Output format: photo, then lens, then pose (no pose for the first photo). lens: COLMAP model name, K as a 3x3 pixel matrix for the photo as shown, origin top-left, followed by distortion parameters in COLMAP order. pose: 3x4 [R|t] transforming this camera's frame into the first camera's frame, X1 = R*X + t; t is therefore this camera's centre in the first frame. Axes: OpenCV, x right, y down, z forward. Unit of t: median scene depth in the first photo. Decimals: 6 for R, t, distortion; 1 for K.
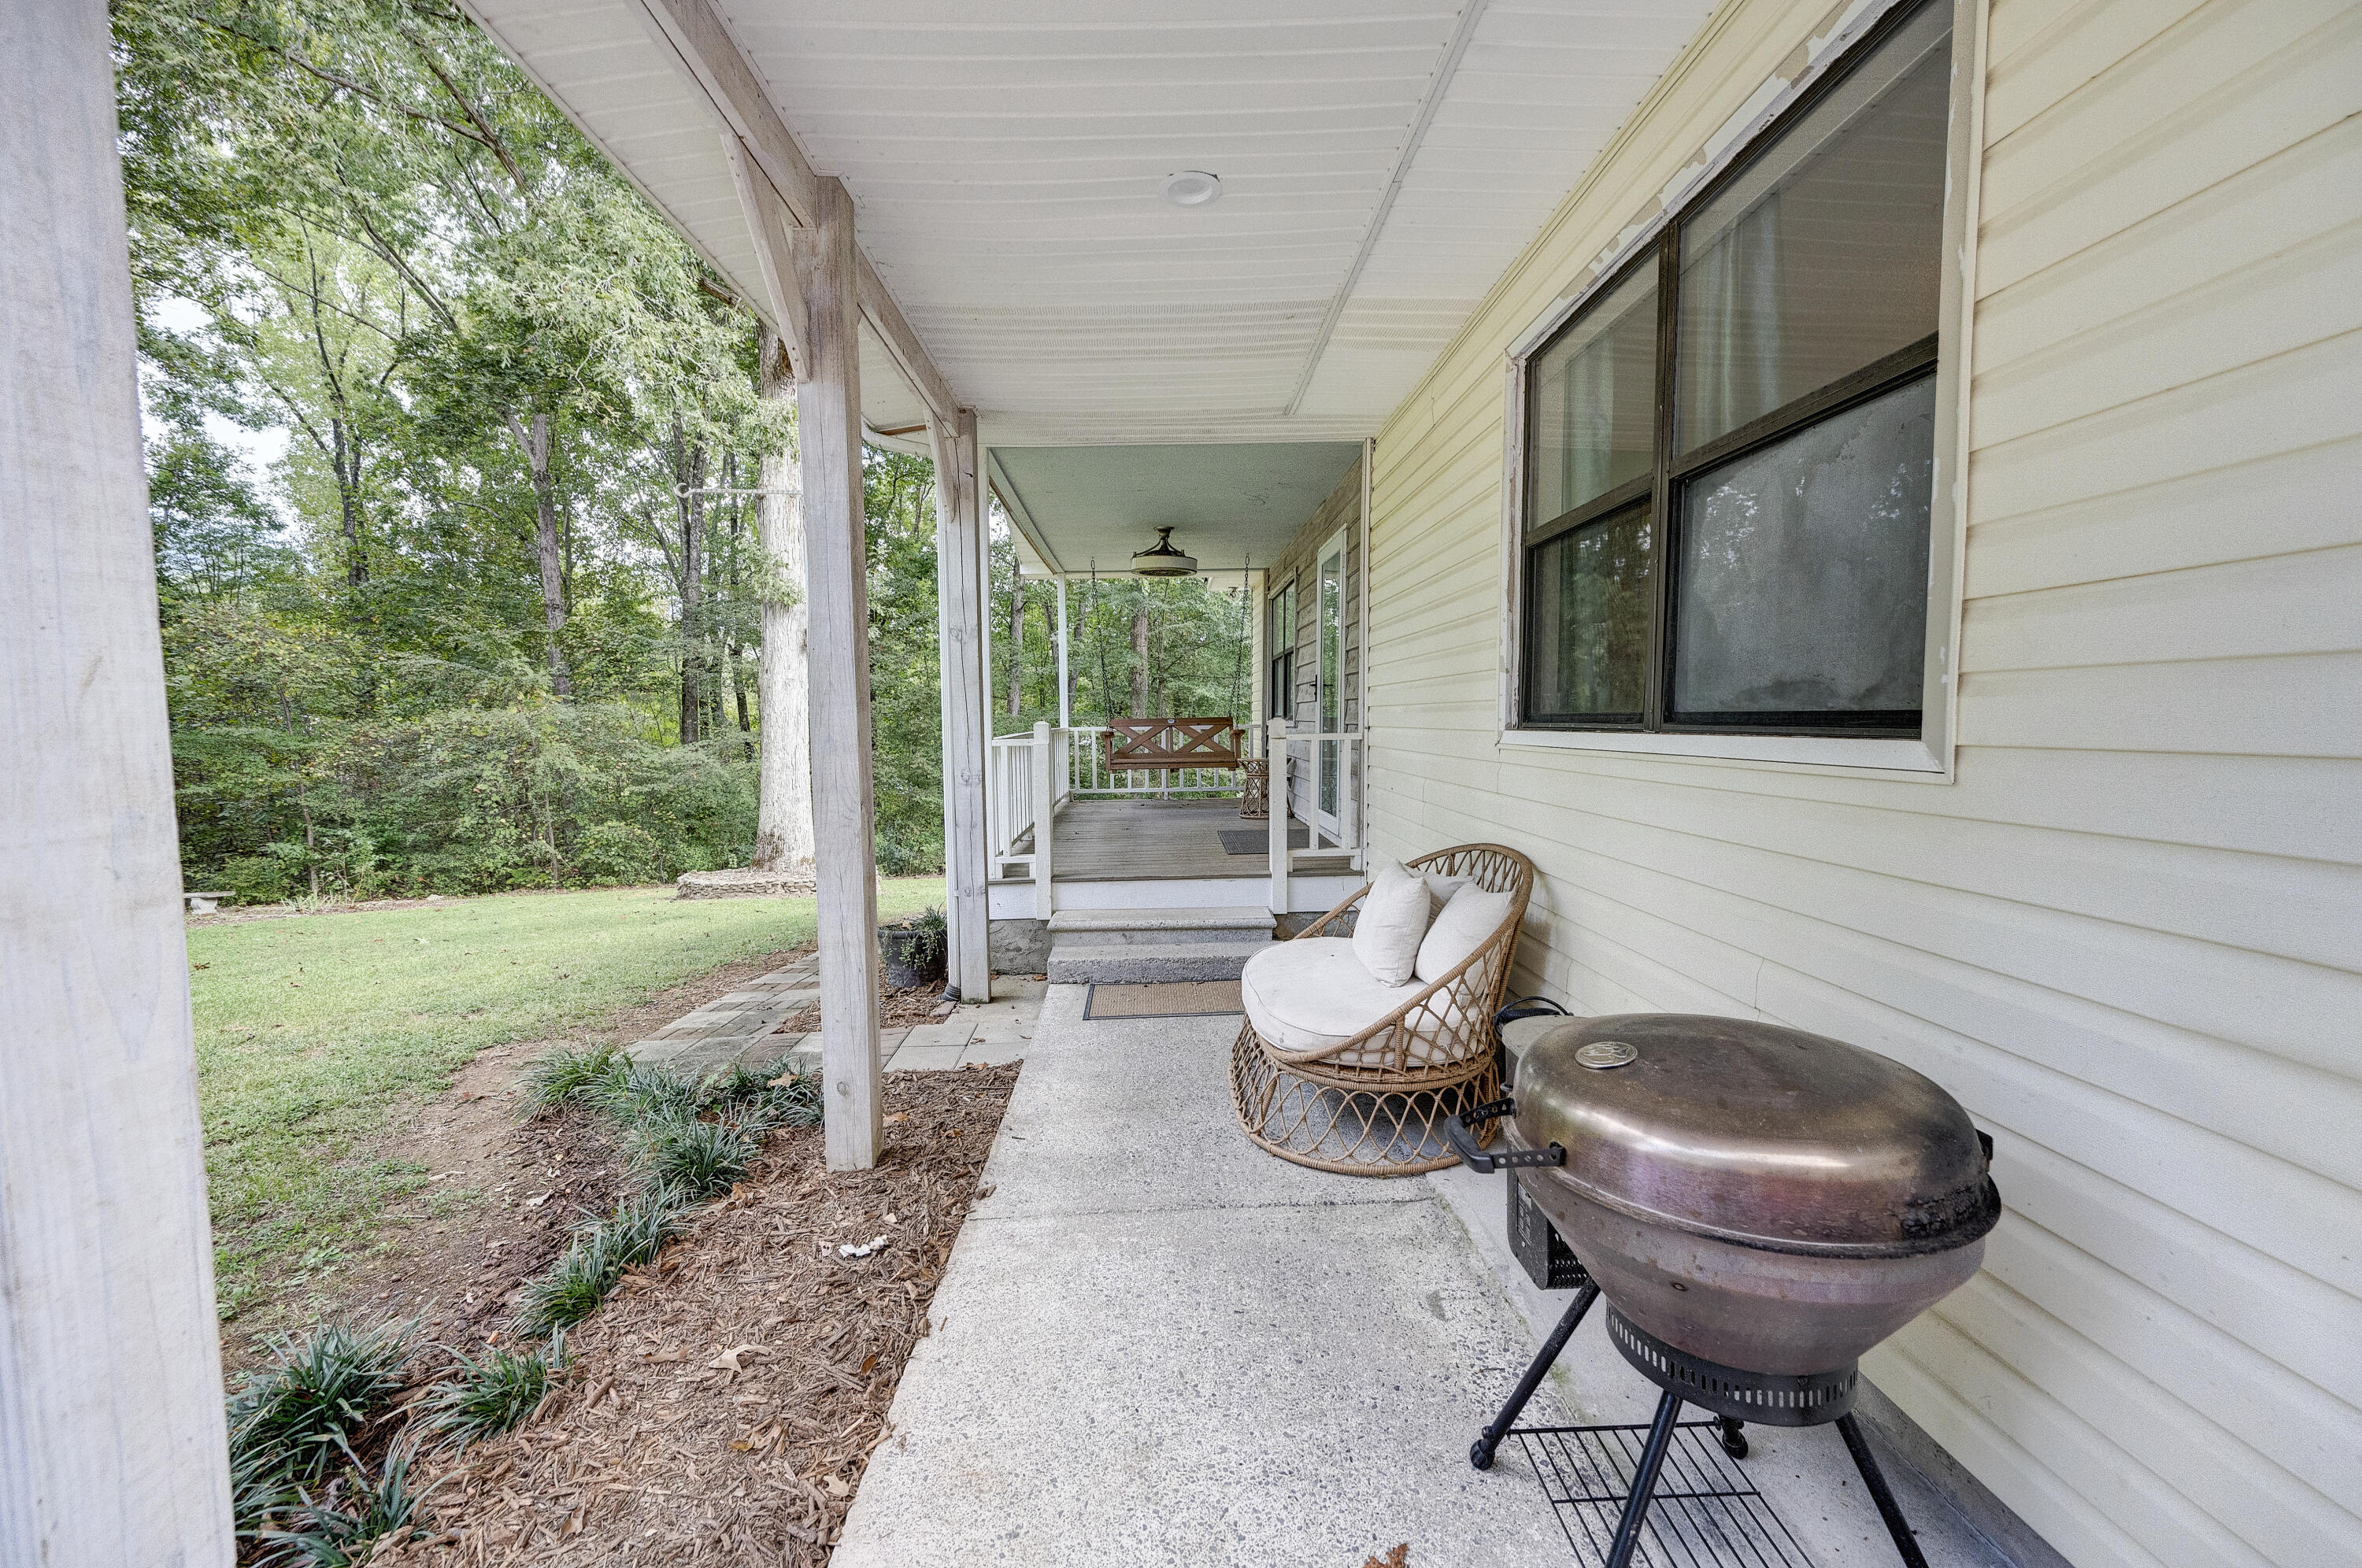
lens RADIAL K [[930.3, 0, 1182.4], [0, 930.3, 771.0], [0, 0, 1]] dist [-0.003414, -0.000581]
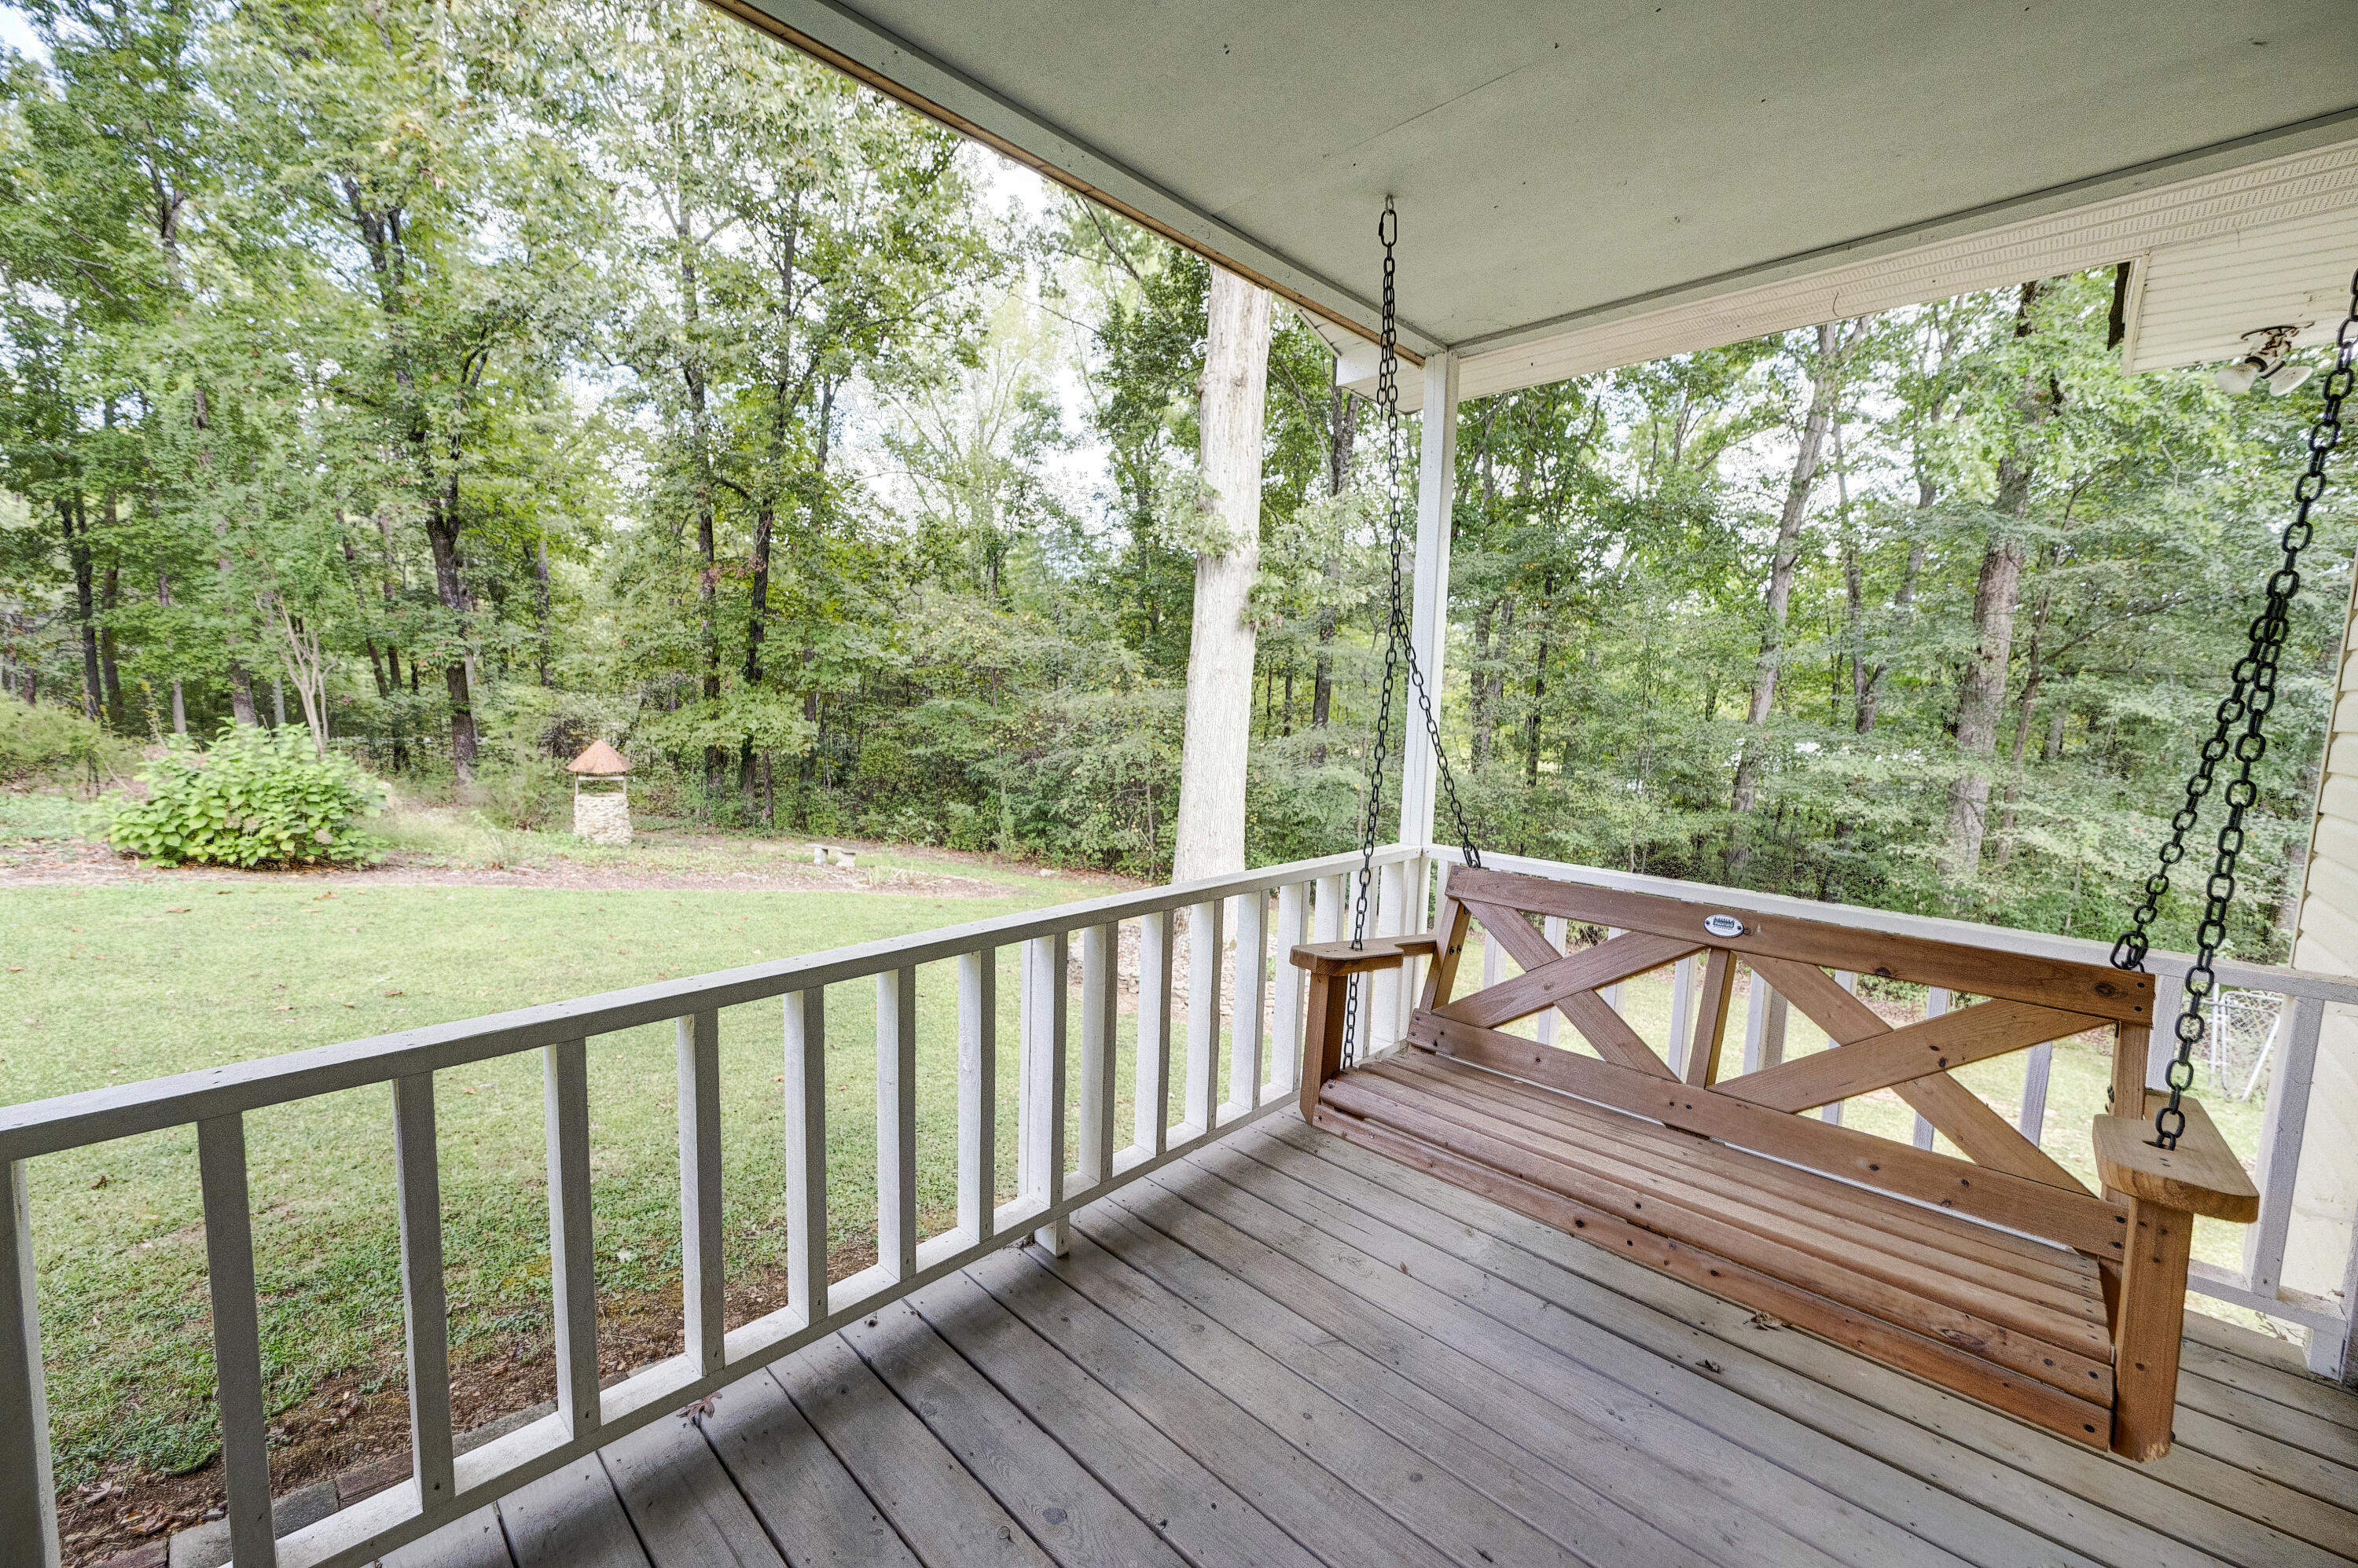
lens RADIAL K [[928.8, 0, 1180.4], [0, 928.8, 771.0], [0, 0, 1]] dist [-0.003414, -0.000581]
pose [[0.697851, 0.095722, -0.709818, 0.022124], [-0.082064, 0.995189, 0.053525, -0.041512], [0.711526, 0.020898, 0.702348, 0.359082]]
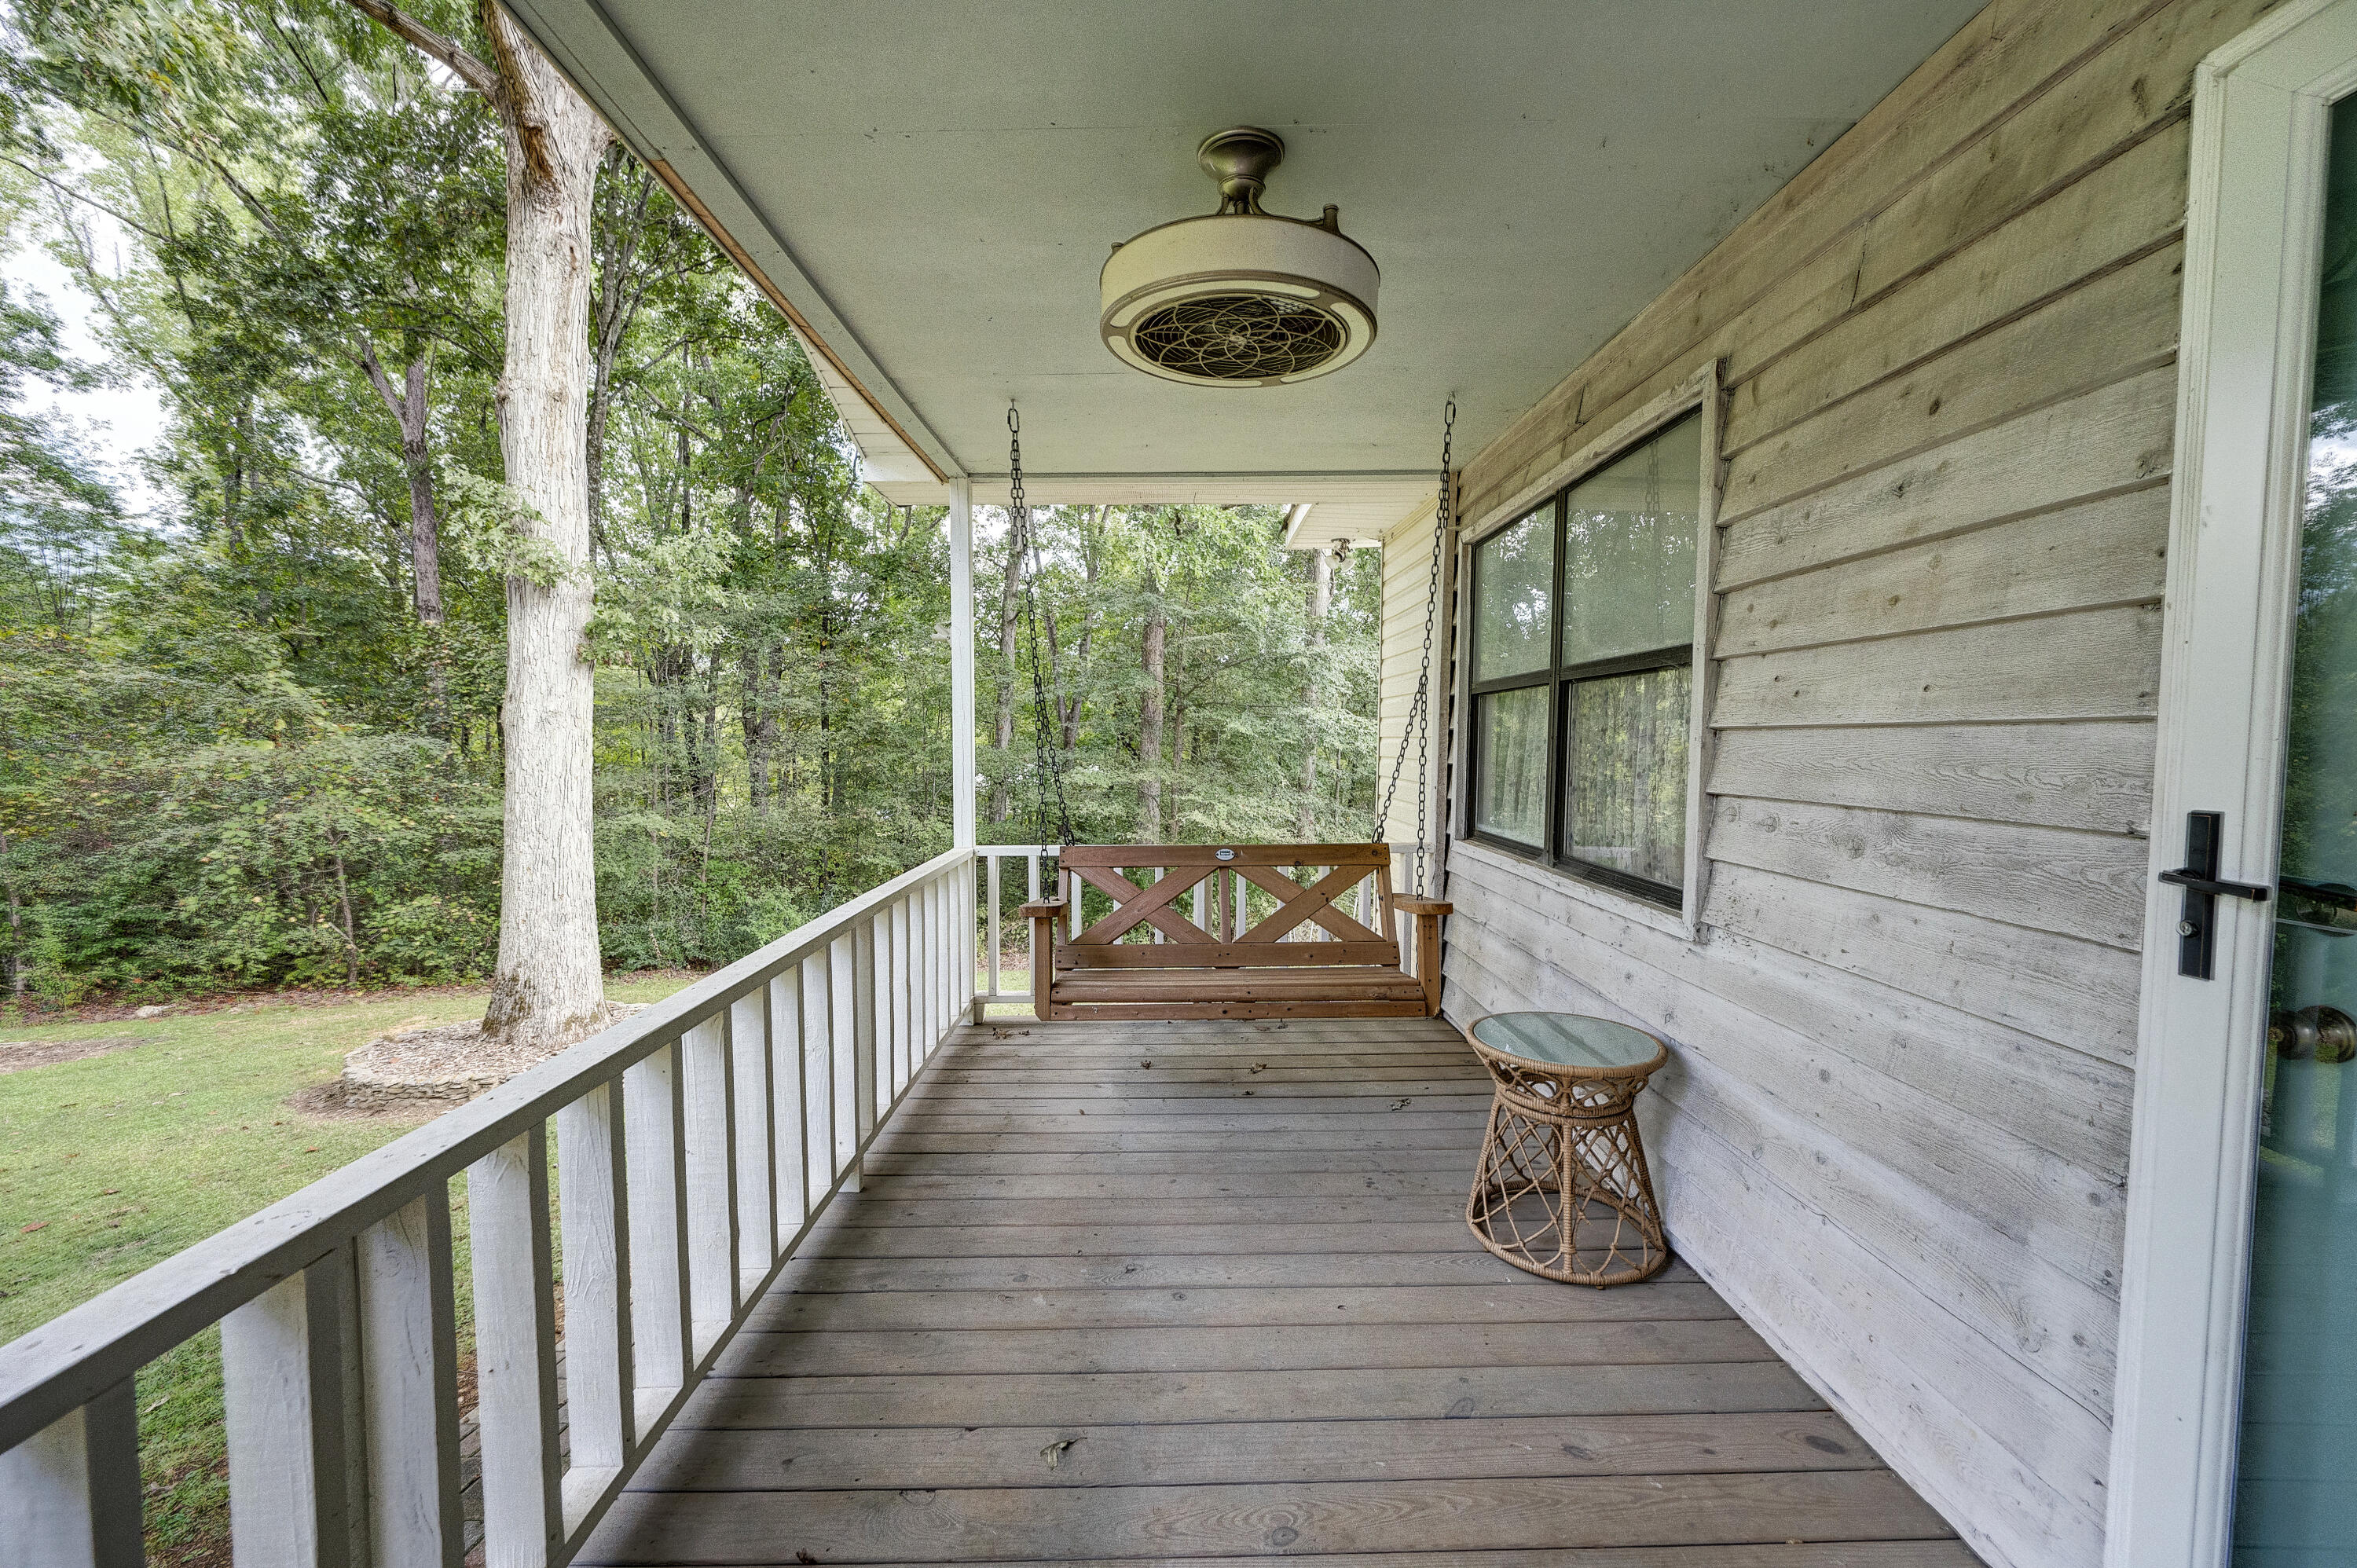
lens RADIAL K [[928.4, 0, 1179.9], [0, 928.4, 771.0], [0, 0, 1]] dist [-0.003414, -0.000581]
pose [[0.999786, 0.011169, -0.017385, -0.011391], [-0.011554, 0.999688, -0.022167, -0.036656], [0.017132, 0.022363, 0.999603, 0.291692]]
